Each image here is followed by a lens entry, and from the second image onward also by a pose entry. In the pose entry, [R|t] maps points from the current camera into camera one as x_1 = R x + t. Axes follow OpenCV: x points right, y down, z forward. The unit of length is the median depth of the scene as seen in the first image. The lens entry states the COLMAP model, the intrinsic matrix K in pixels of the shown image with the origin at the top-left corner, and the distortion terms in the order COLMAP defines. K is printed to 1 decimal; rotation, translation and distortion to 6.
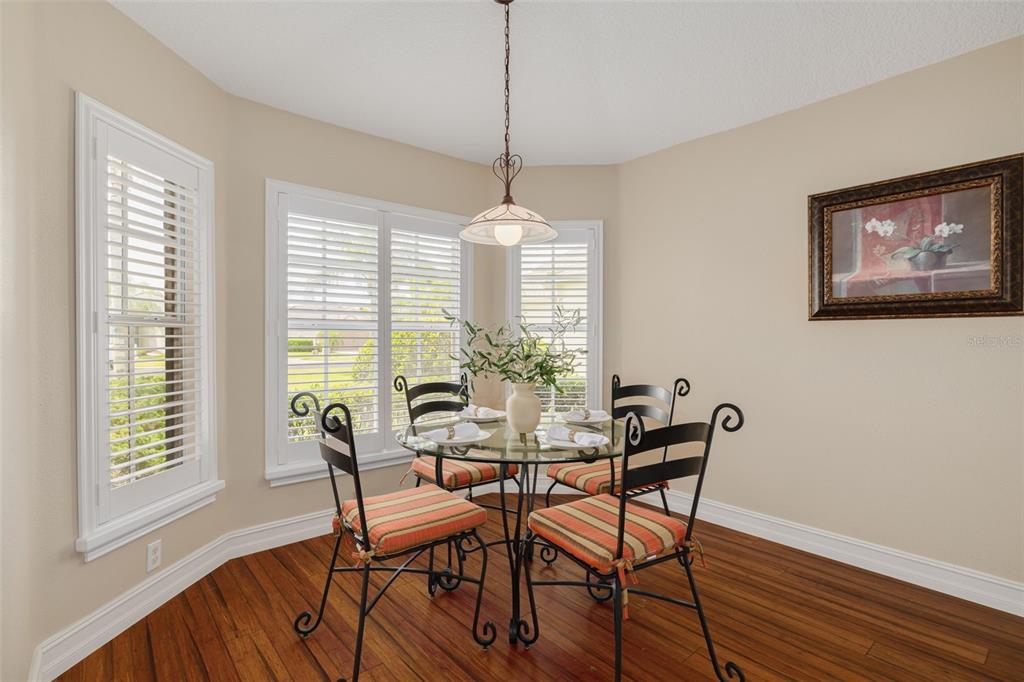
lens RADIAL K [[501.6, 0, 512.0], [0, 501.6, 341.0], [0, 0, 1]] dist [-0.002920, -0.000965]
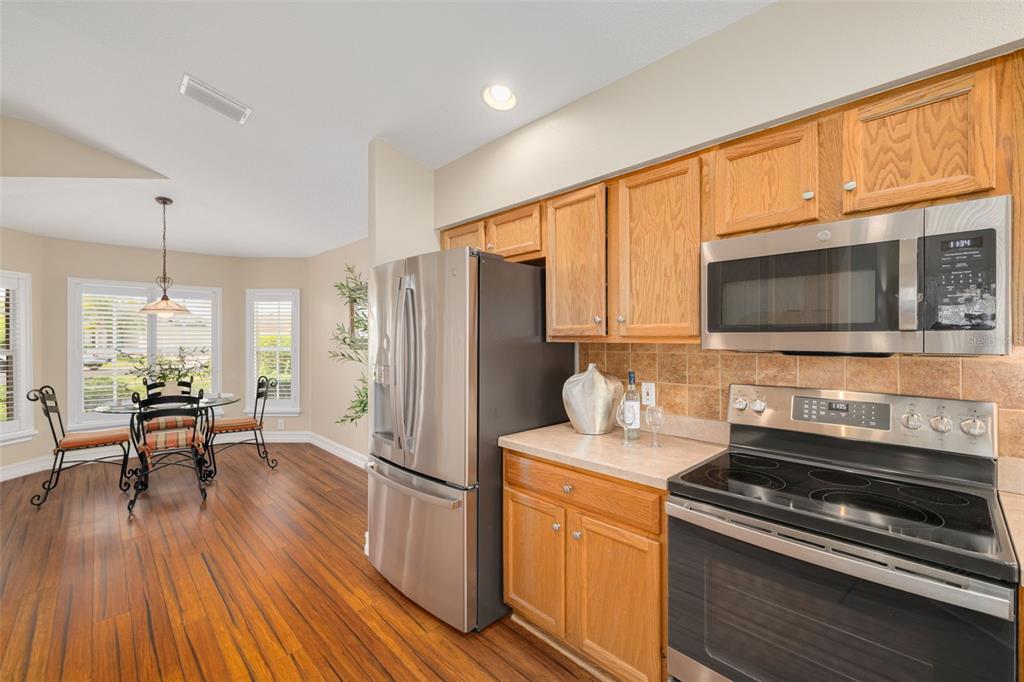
lens RADIAL K [[428.0, 0, 512.0], [0, 428.0, 341.0], [0, 0, 1]] dist [-0.000194, 0.000276]
pose [[0.997345, -0.000713, 0.072812, 1.142106], [0.000513, 0.999996, 0.002760, -0.078950], [-0.072813, -0.002715, 0.997342, -0.815224]]
